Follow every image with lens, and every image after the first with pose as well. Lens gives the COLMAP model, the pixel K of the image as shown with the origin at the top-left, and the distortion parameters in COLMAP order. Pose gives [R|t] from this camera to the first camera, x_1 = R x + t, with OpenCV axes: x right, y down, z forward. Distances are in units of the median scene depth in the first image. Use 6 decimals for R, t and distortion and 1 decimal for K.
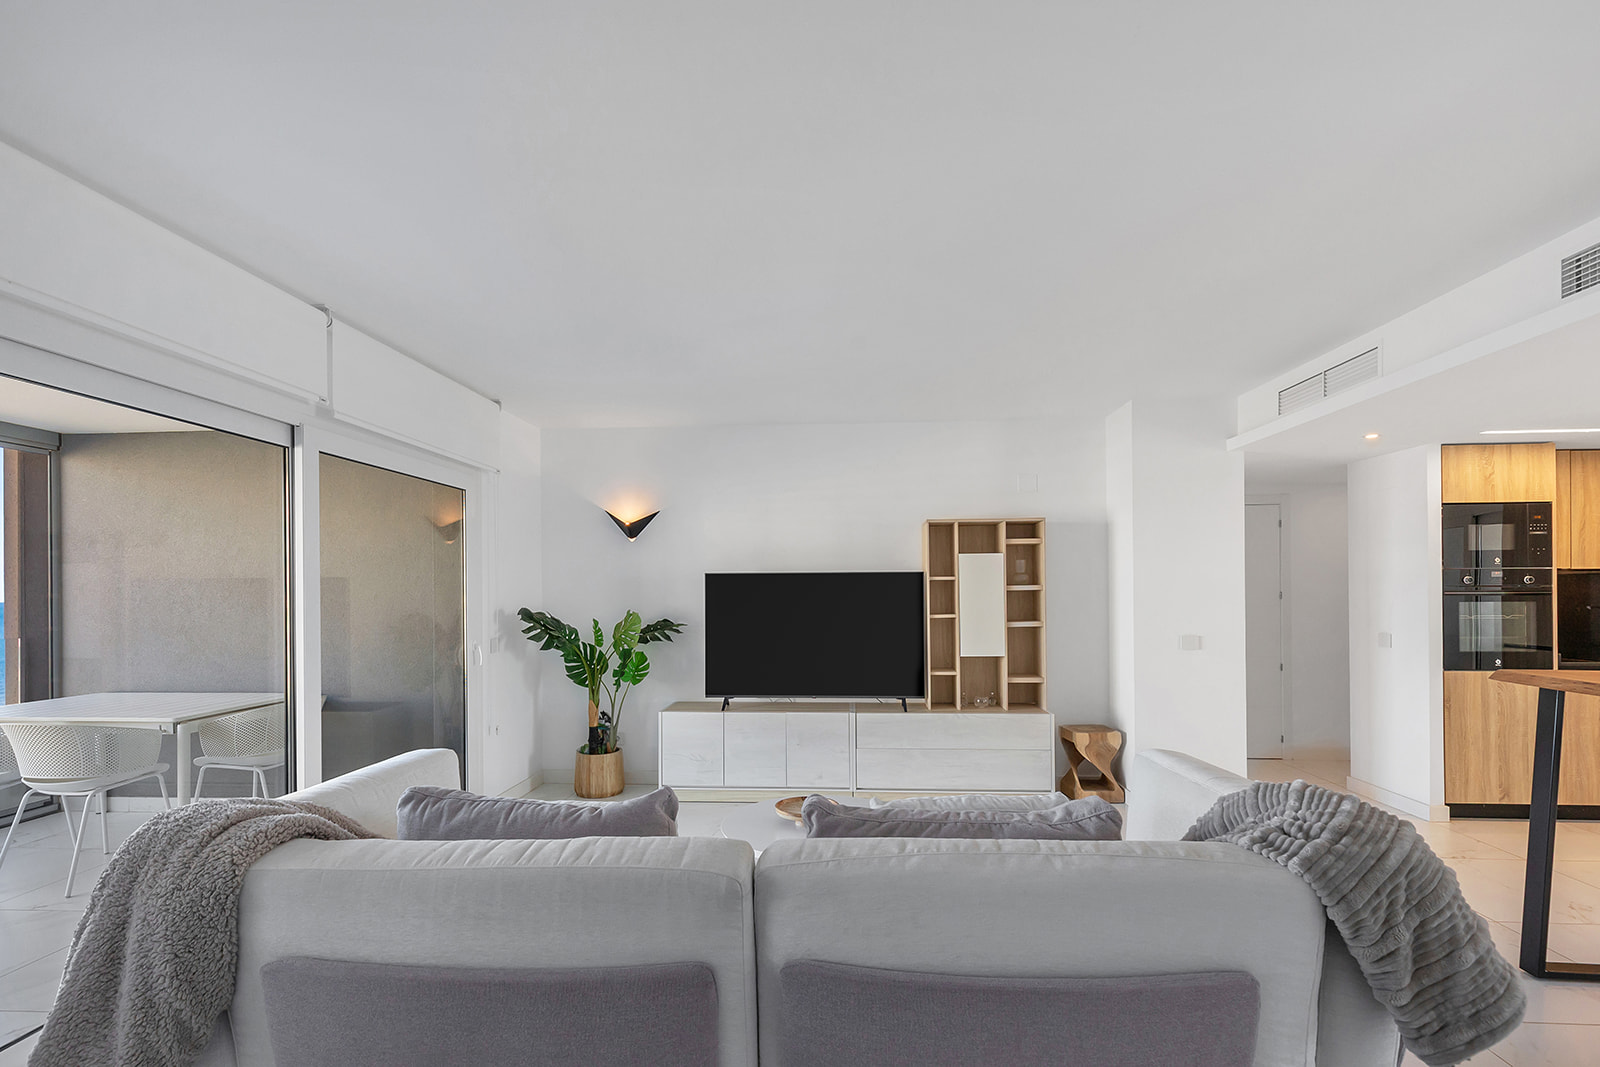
lens RADIAL K [[747.6, 0, 801.5], [0, 747.6, 587.3], [0, 0, 1]] dist [0.001875, 0.000138]
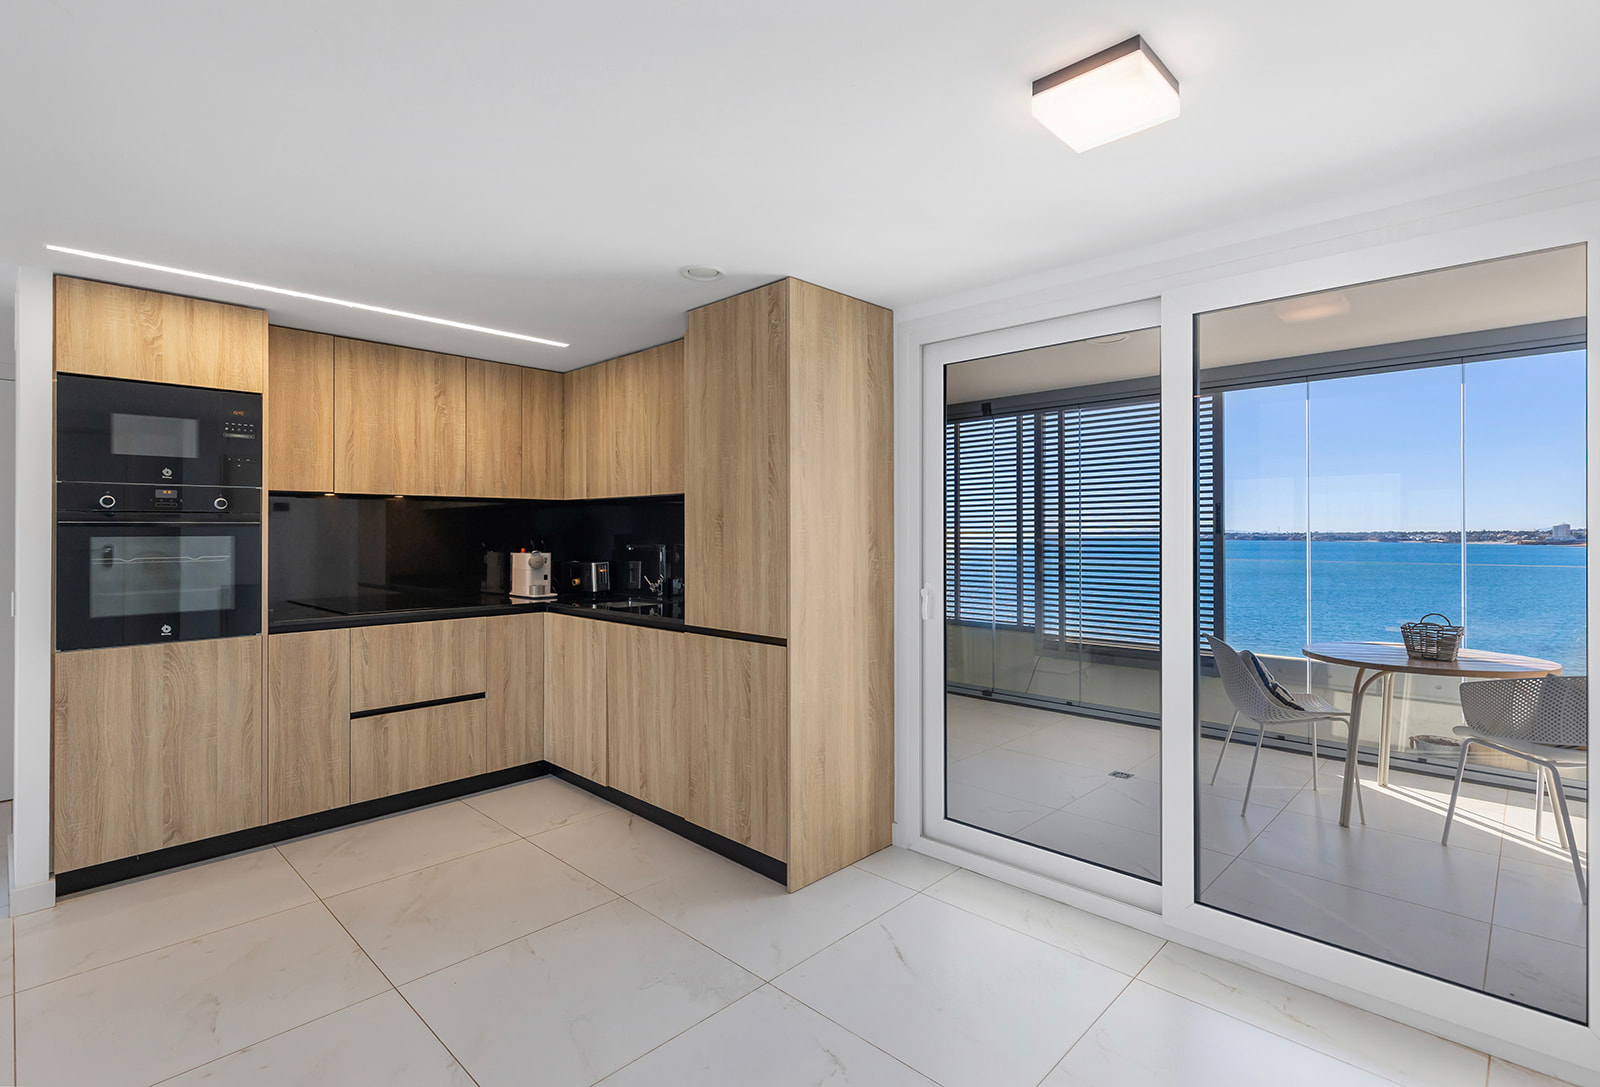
lens RADIAL K [[760.0, 0, 805.8], [0, 760.0, 526.9], [0, 0, 1]] dist [0.001163, -0.000302]
pose [[0.638183, 0.007569, 0.769847, 0.690603], [-0.003371, 0.999970, -0.007037, 0.012270], [-0.769877, 0.001895, 0.638189, 0.135155]]
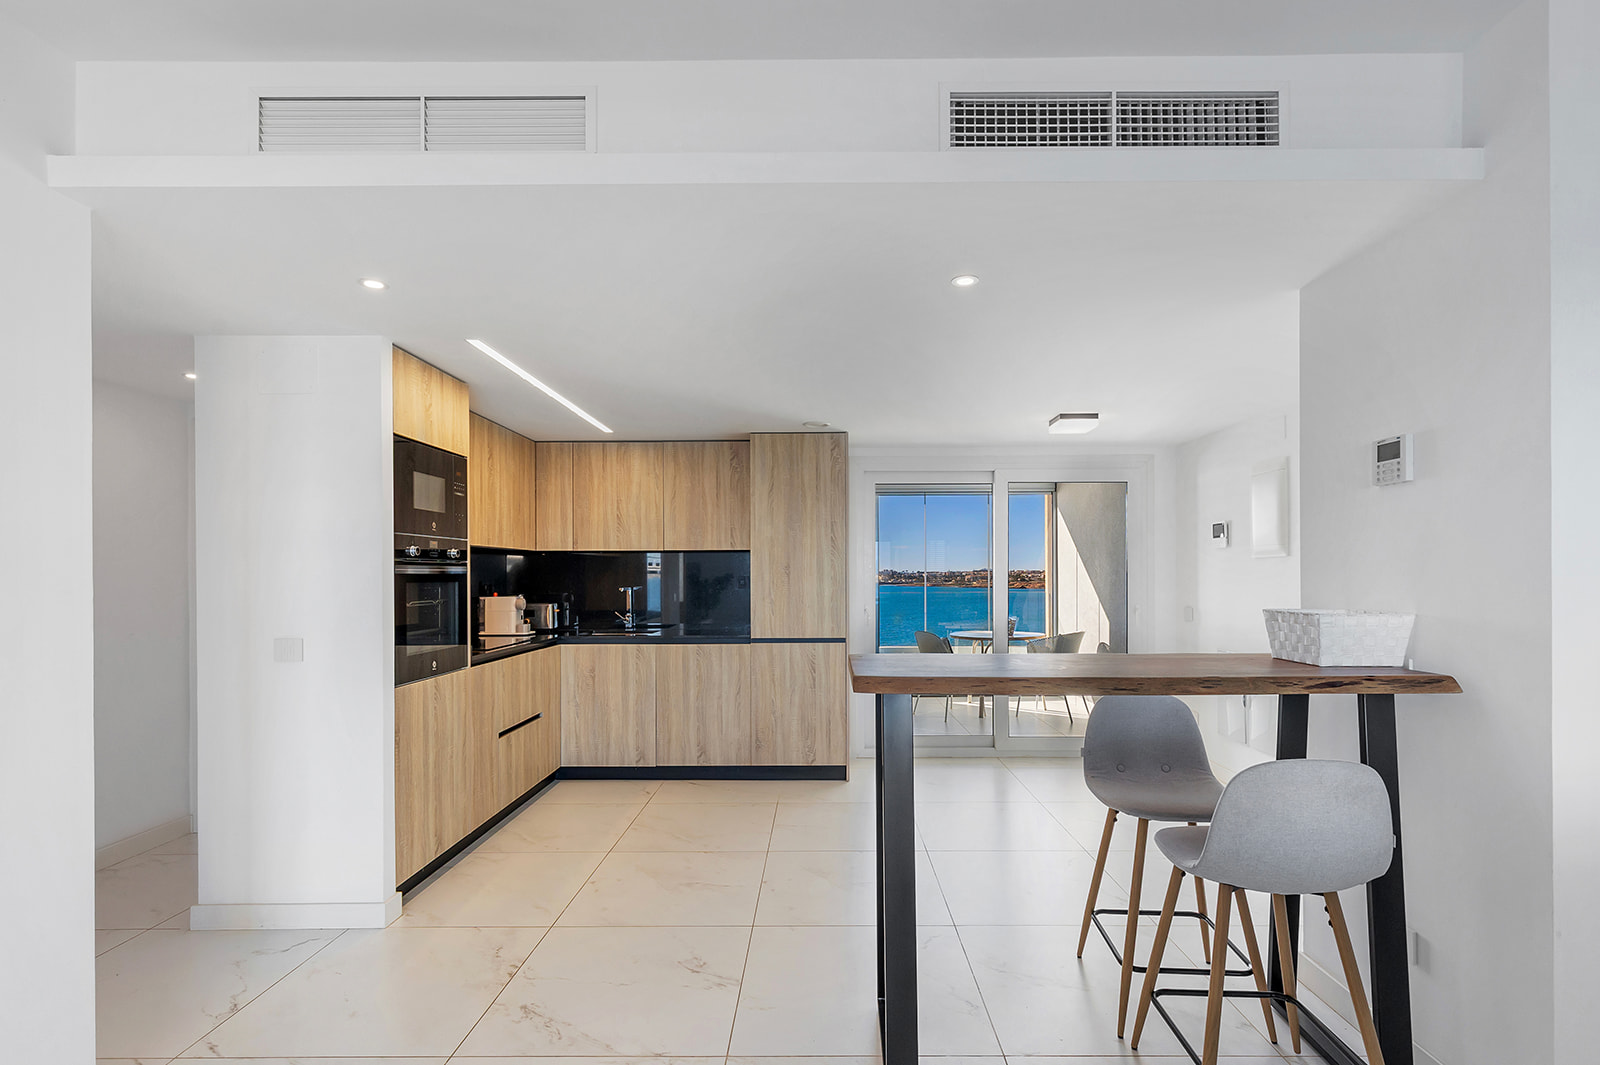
lens RADIAL K [[739.4, 0, 819.4], [0, 739.4, 574.1], [0, 0, 1]] dist [0.000442, 0.000079]
pose [[-0.068158, 0.006658, 0.997652, 0.163437], [0.000895, 0.999978, -0.006613, 0.014610], [-0.997674, 0.000442, -0.068163, 0.599982]]
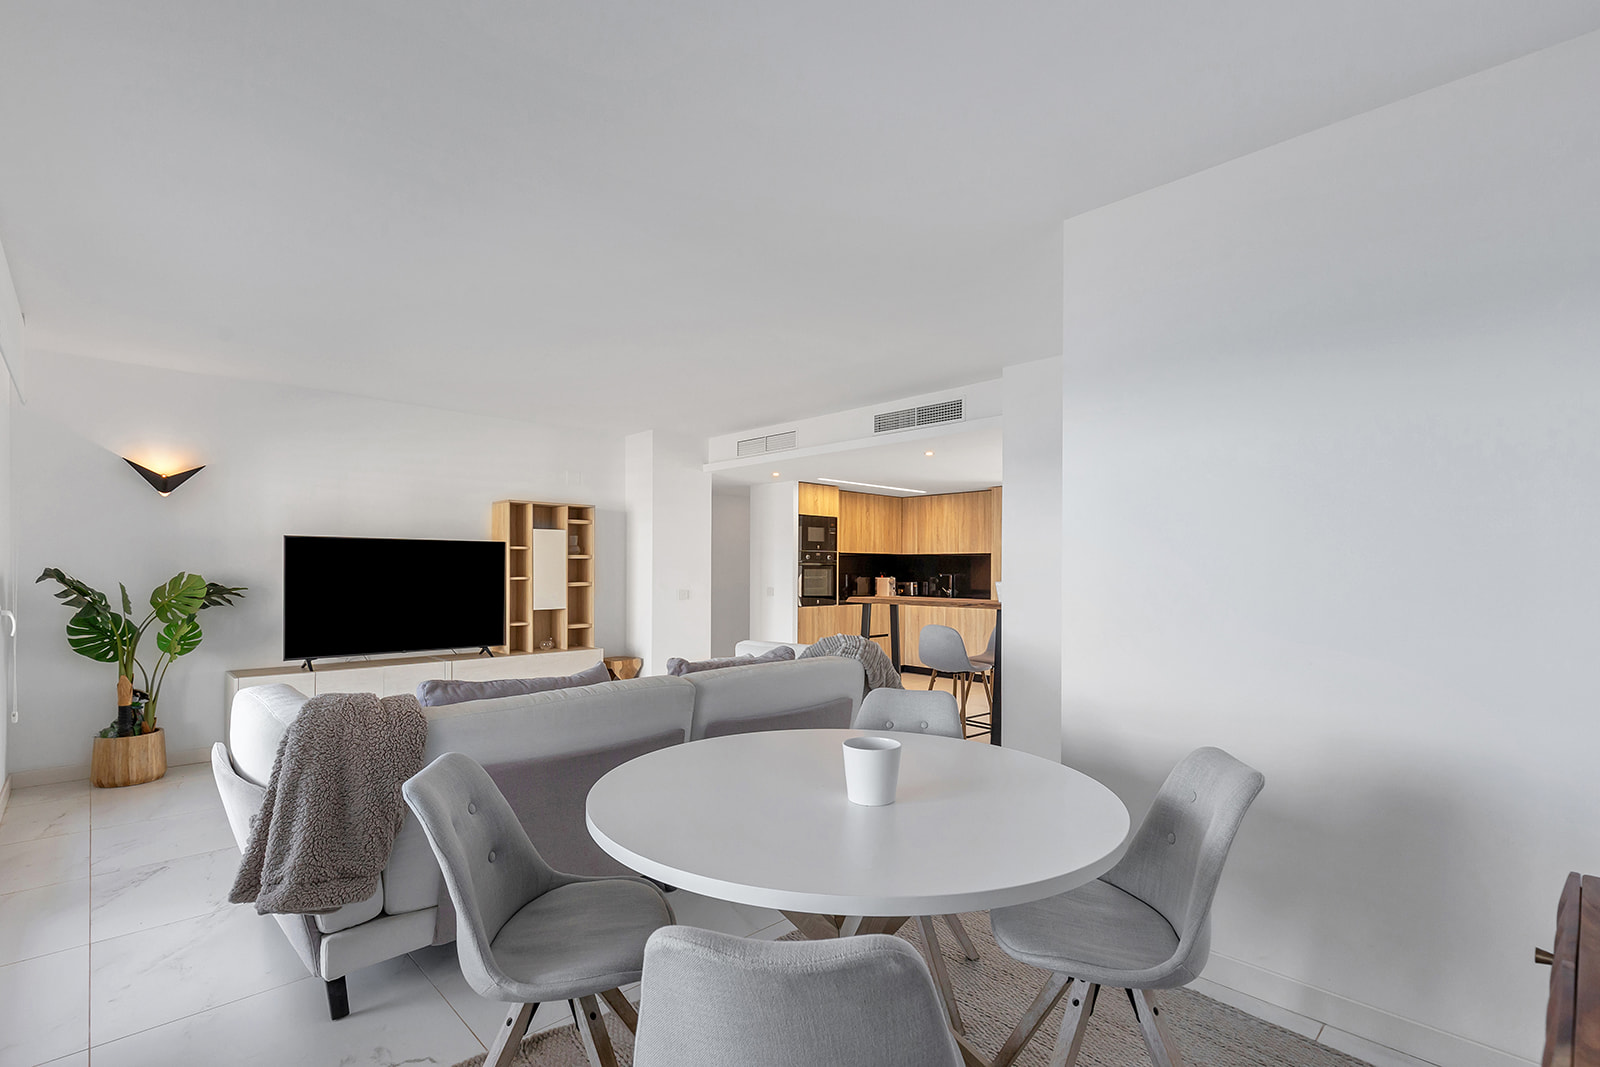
lens RADIAL K [[737.9, 0, 797.3], [0, 737.9, 552.3], [0, 0, 1]] dist [0.001368, -0.000131]
pose [[0.671440, 0.025437, 0.740623, -0.414205], [-0.011079, 0.999644, -0.024289, 0.020442], [-0.740976, 0.008103, 0.671482, -0.172585]]
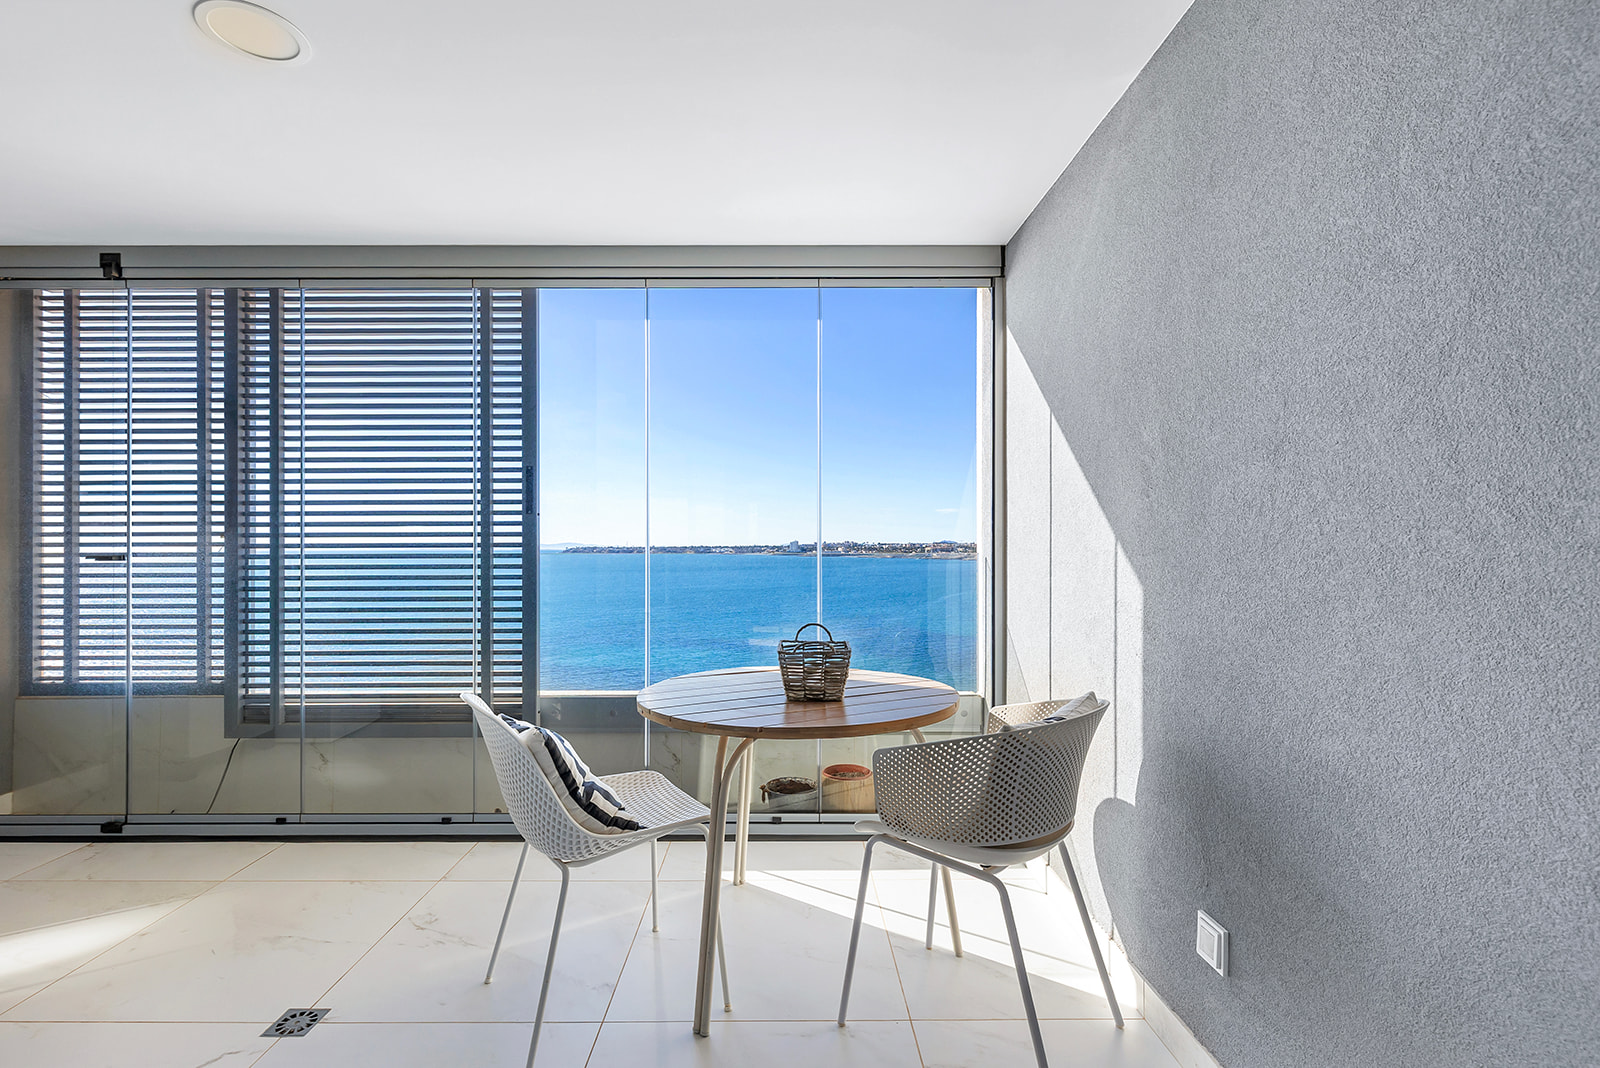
lens RADIAL K [[735.3, 0, 778.2], [0, 735.3, 542.2], [0, 0, 1]] dist [0.002780, -0.000177]
pose [[-0.067405, 0.007251, 0.997699, 1.176537], [-0.003263, 0.999967, -0.007488, 0.040741], [-0.997720, -0.003760, -0.067379, 0.187557]]
